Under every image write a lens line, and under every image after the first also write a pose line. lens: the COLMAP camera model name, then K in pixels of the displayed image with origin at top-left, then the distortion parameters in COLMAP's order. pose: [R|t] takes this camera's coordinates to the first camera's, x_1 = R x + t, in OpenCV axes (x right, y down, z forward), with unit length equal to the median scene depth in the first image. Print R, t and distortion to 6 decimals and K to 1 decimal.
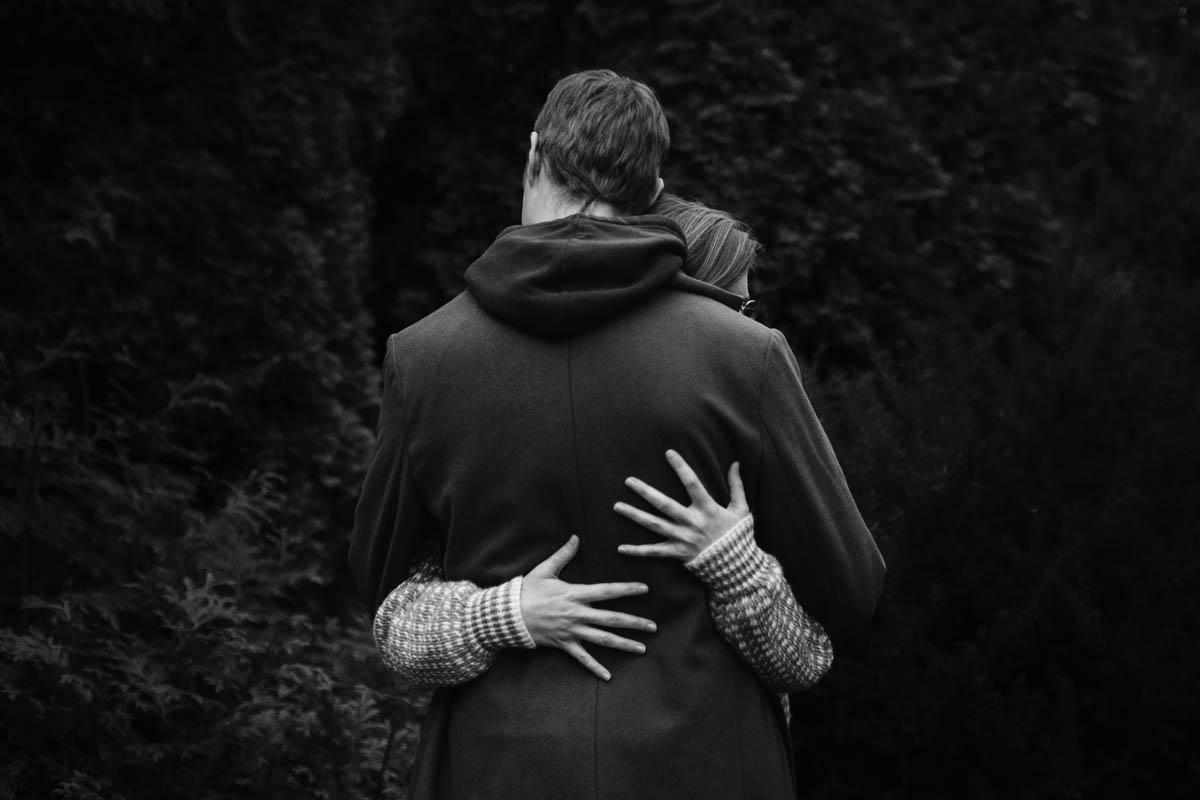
lens RADIAL K [[1836.5, 0, 600.0], [0, 1836.5, 400.0], [0, 0, 1]] dist [0.041270, 0.001232]
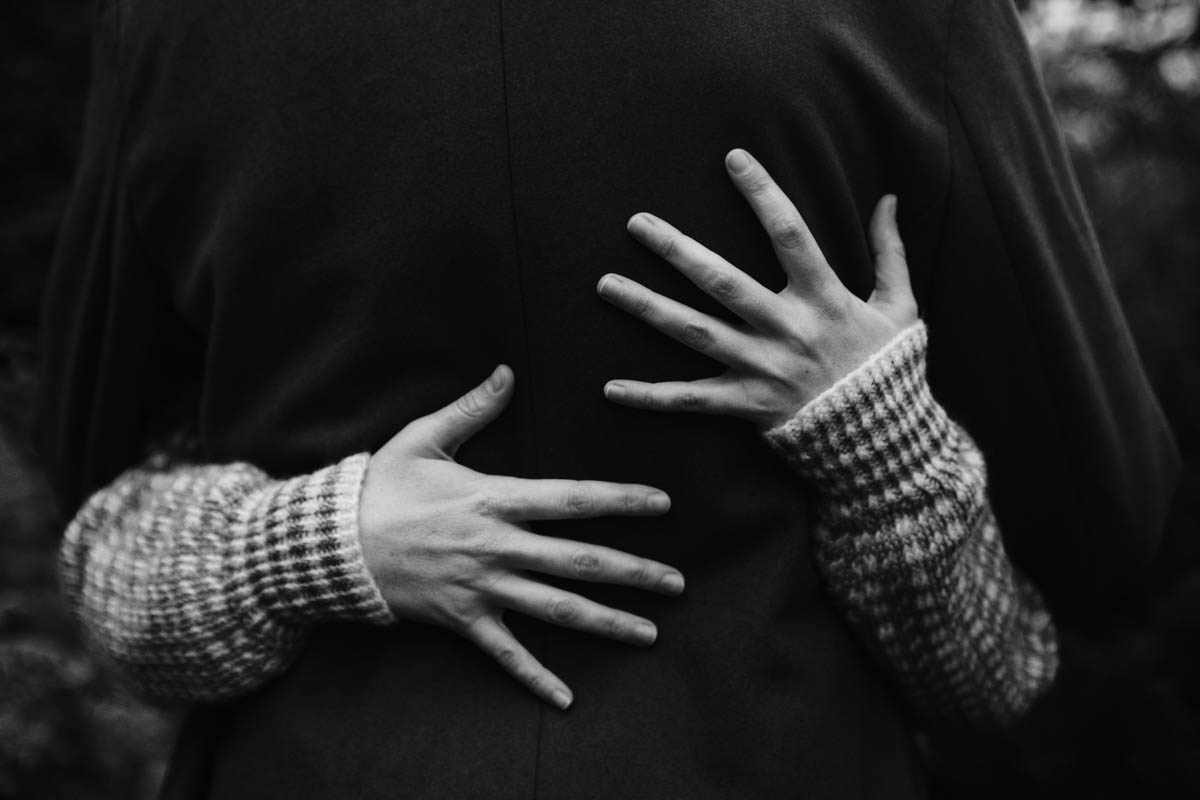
lens RADIAL K [[1792.3, 0, 600.0], [0, 1792.3, 400.0], [0, 0, 1]] dist [-0.044511, 0.028079]
pose [[0.998871, 0.033700, 0.033477, -0.004106], [-0.034189, 0.999315, 0.014144, 0.077034], [-0.032977, -0.015273, 0.999339, 0.595351]]
